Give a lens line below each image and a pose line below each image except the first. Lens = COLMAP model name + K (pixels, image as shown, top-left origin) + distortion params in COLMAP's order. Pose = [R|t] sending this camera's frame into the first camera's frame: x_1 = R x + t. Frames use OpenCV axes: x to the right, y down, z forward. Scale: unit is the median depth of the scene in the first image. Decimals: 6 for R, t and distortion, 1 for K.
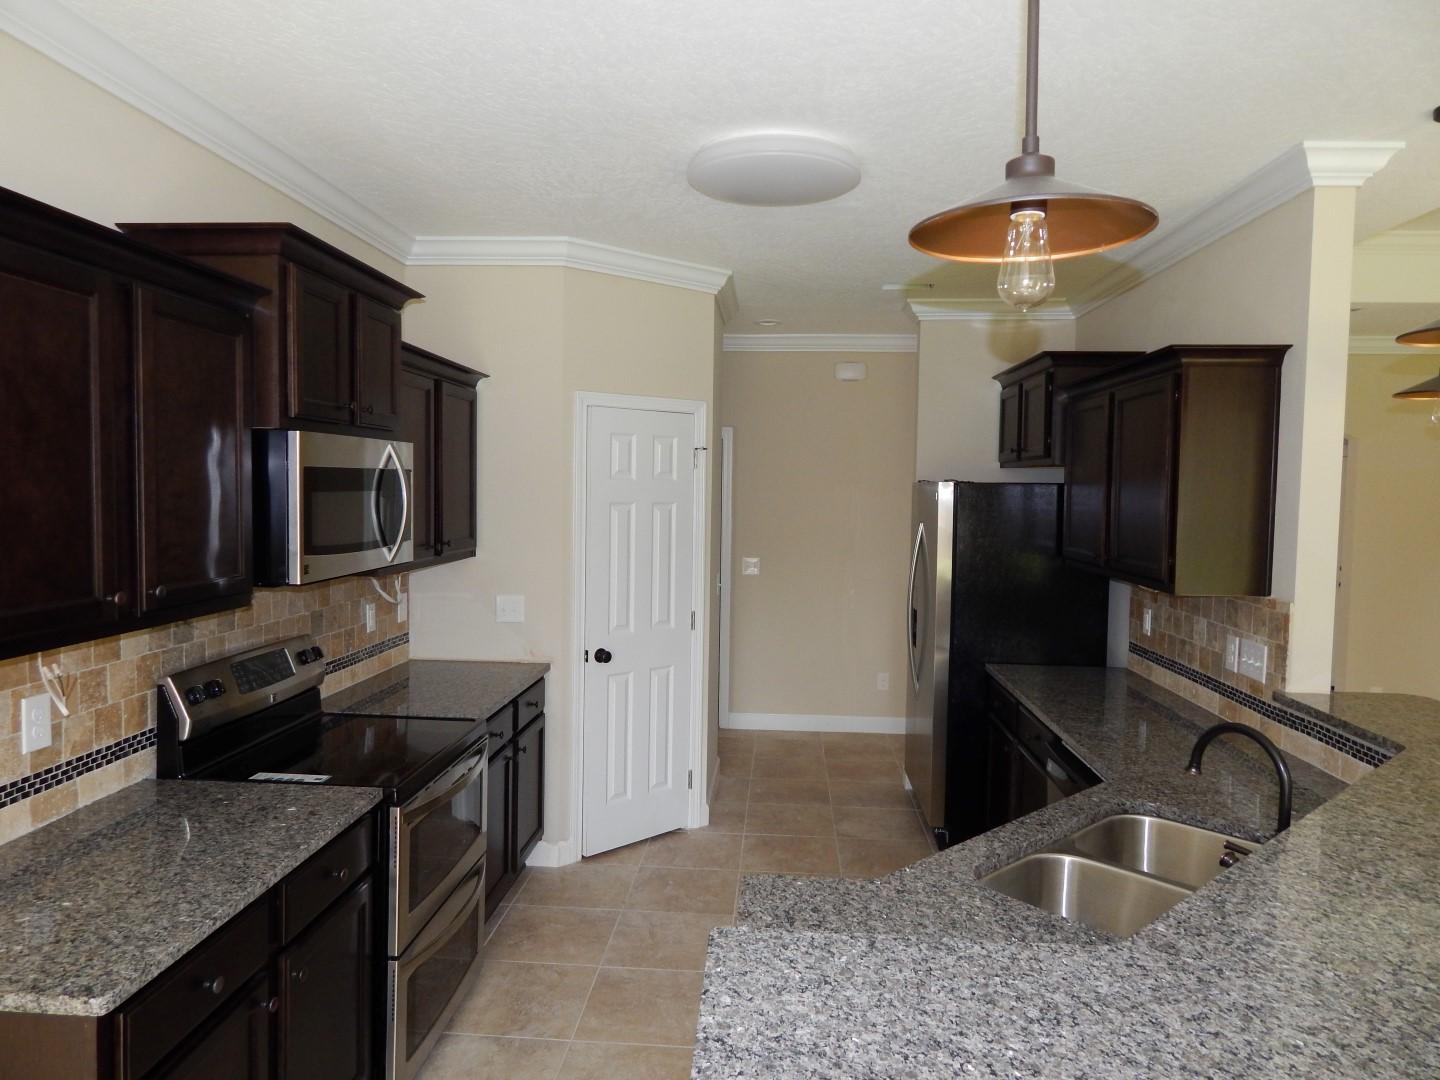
lens RADIAL K [[946.9, 0, 720.0], [0, 946.9, 540.0], [0, 0, 1]] dist [0.002260, 0.001398]
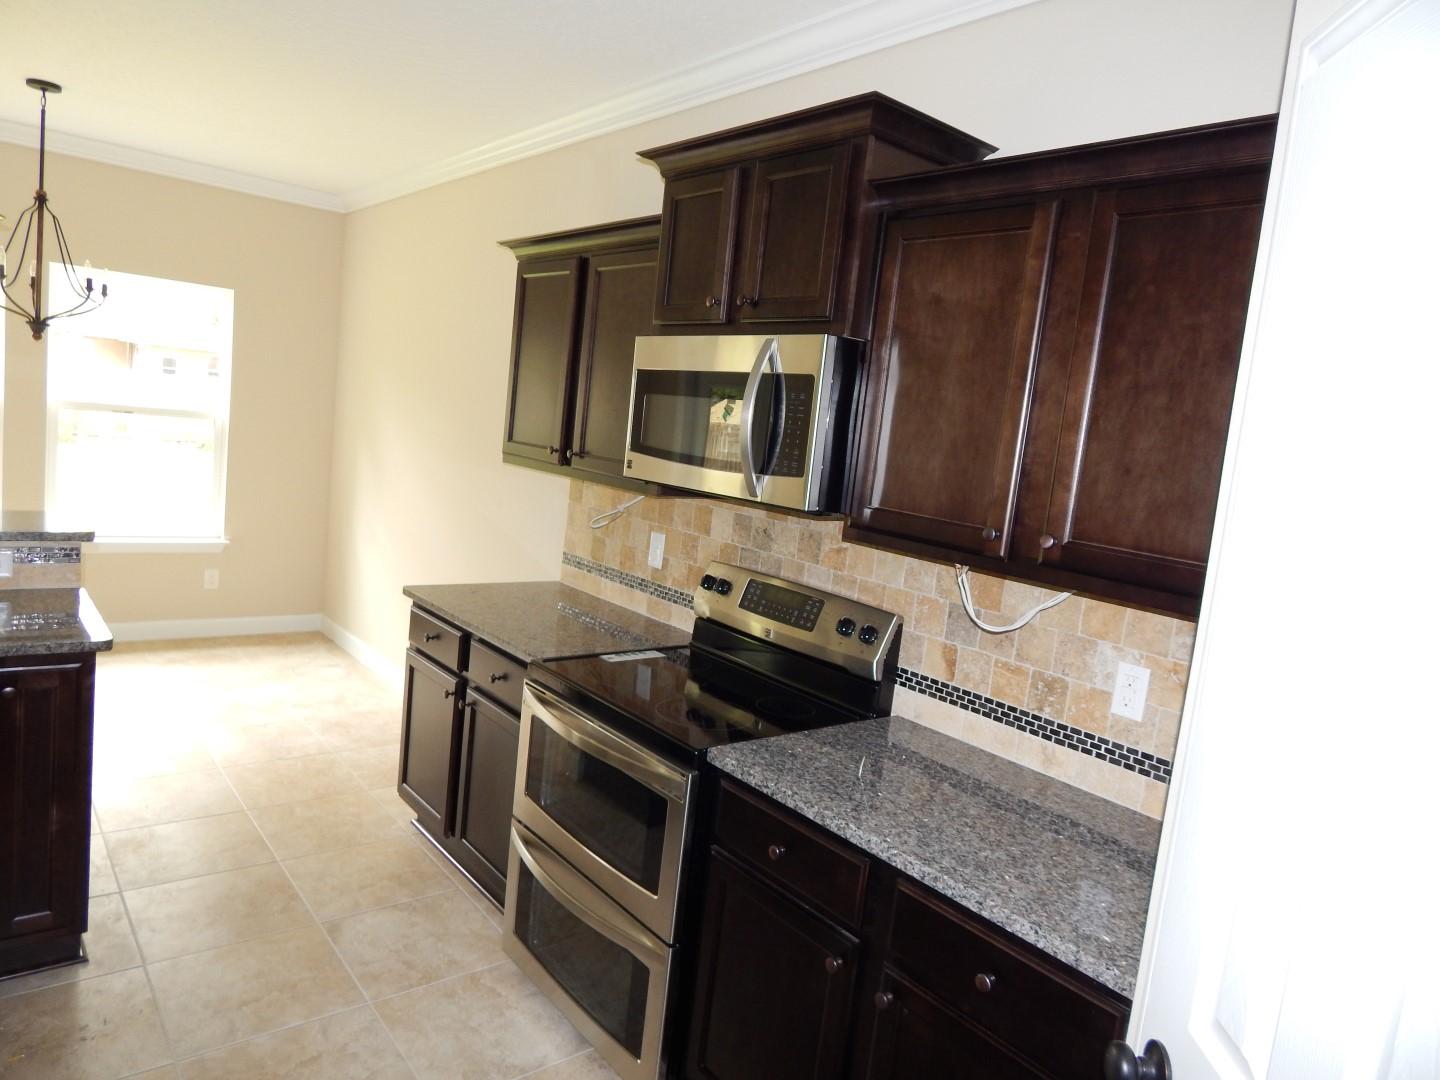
lens RADIAL K [[946.9, 0, 720.0], [0, 946.9, 540.0], [0, 0, 1]] dist [0.002260, 0.001398]
pose [[-0.724274, -0.012438, -0.689400, 0.233700], [-0.159307, 0.975804, 0.149761, -0.062038], [0.670857, 0.218294, -0.708730, 1.830825]]
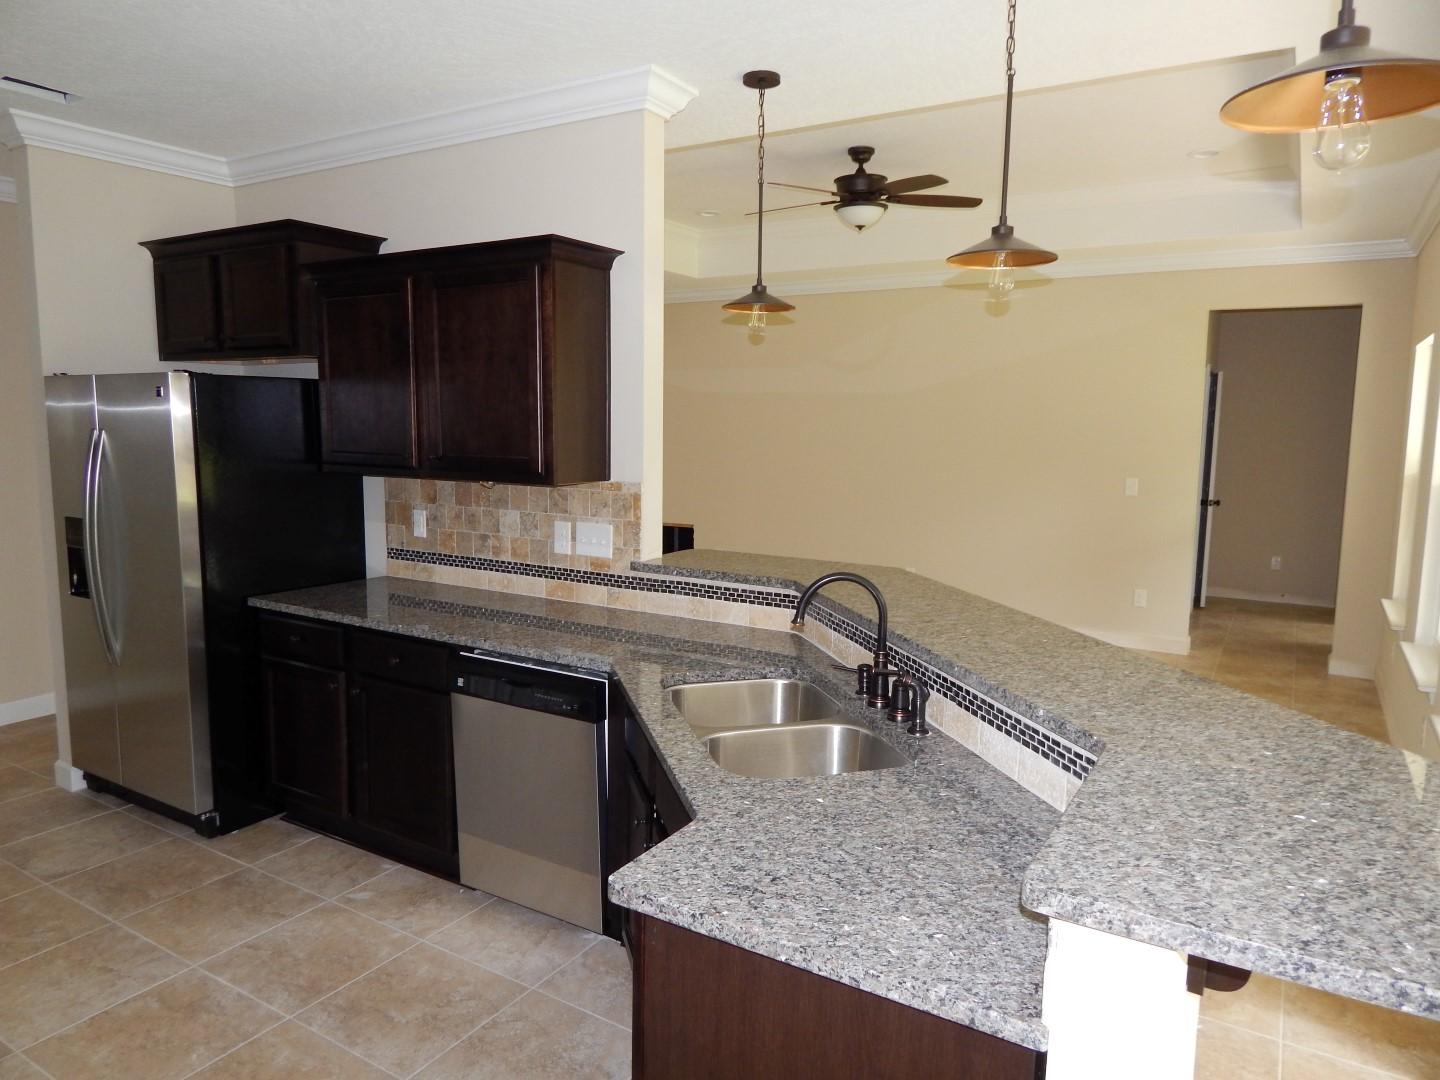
lens RADIAL K [[938.1, 0, 720.9], [0, 938.1, 534.9], [0, 0, 1]] dist [-0.001807, -0.003103]
pose [[0.468320, -0.117829, 0.875667, -0.419168], [0.045334, 0.992967, 0.109367, 0.010465], [-0.882395, -0.011521, 0.470368, 0.457370]]
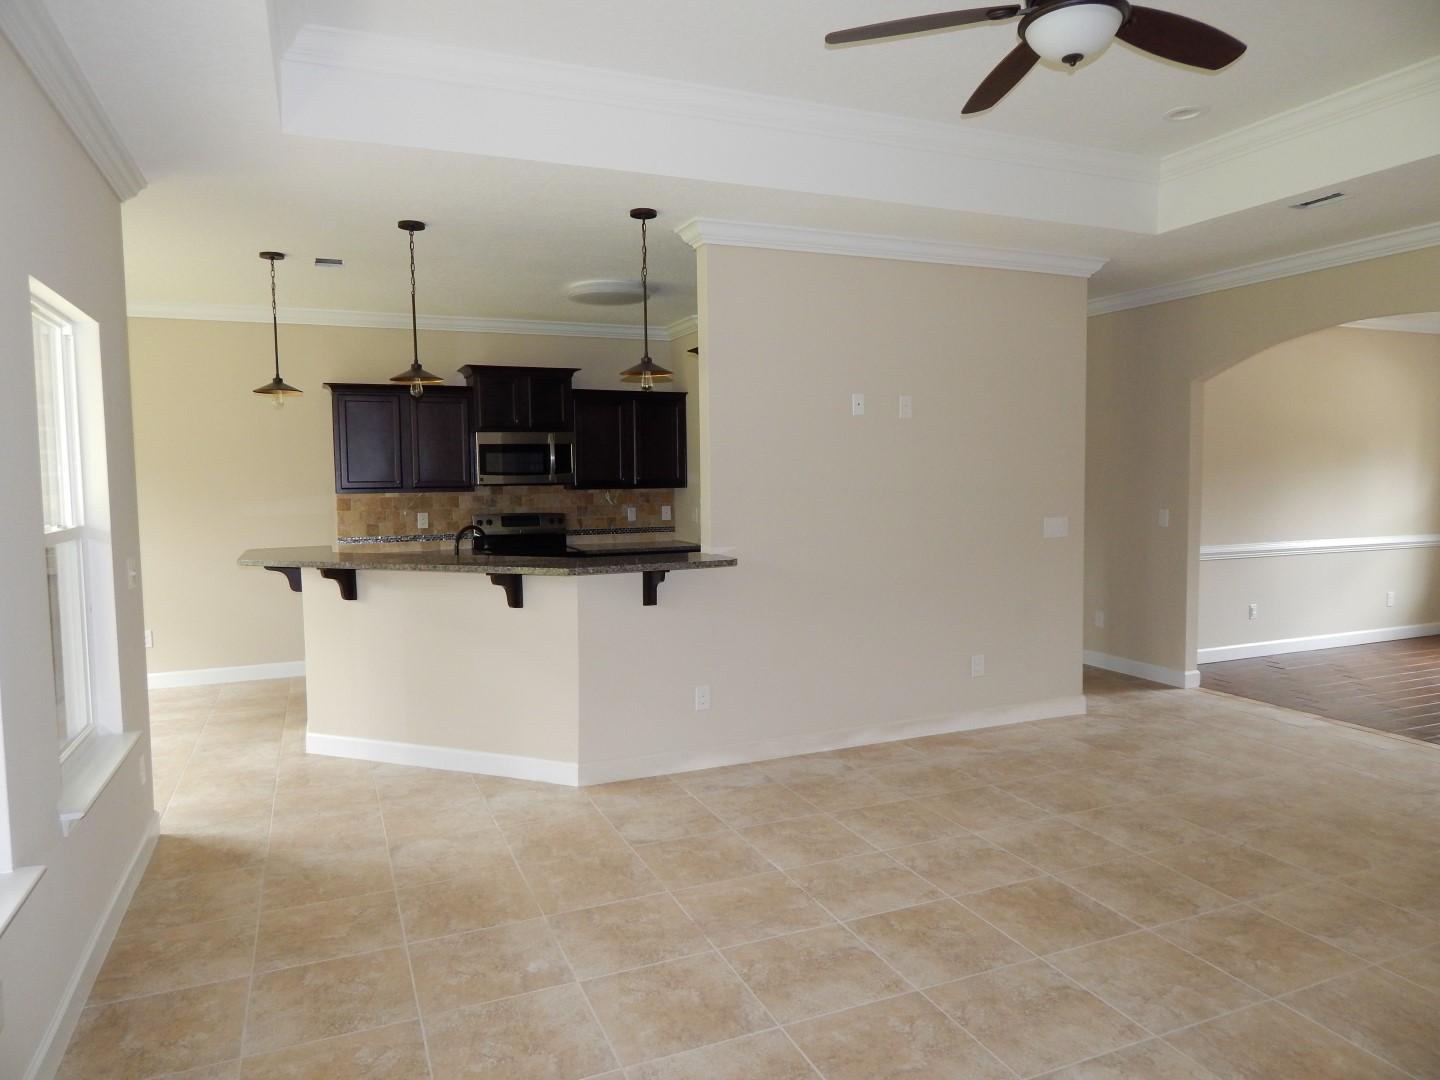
lens RADIAL K [[938.1, 0, 720.9], [0, 938.1, 534.9], [0, 0, 1]] dist [-0.001807, -0.003103]
pose [[0.445375, 0.035344, -0.894646, 2.462785], [-0.025645, 0.999314, 0.026713, 0.104163], [0.894977, 0.011046, 0.445976, 0.363890]]
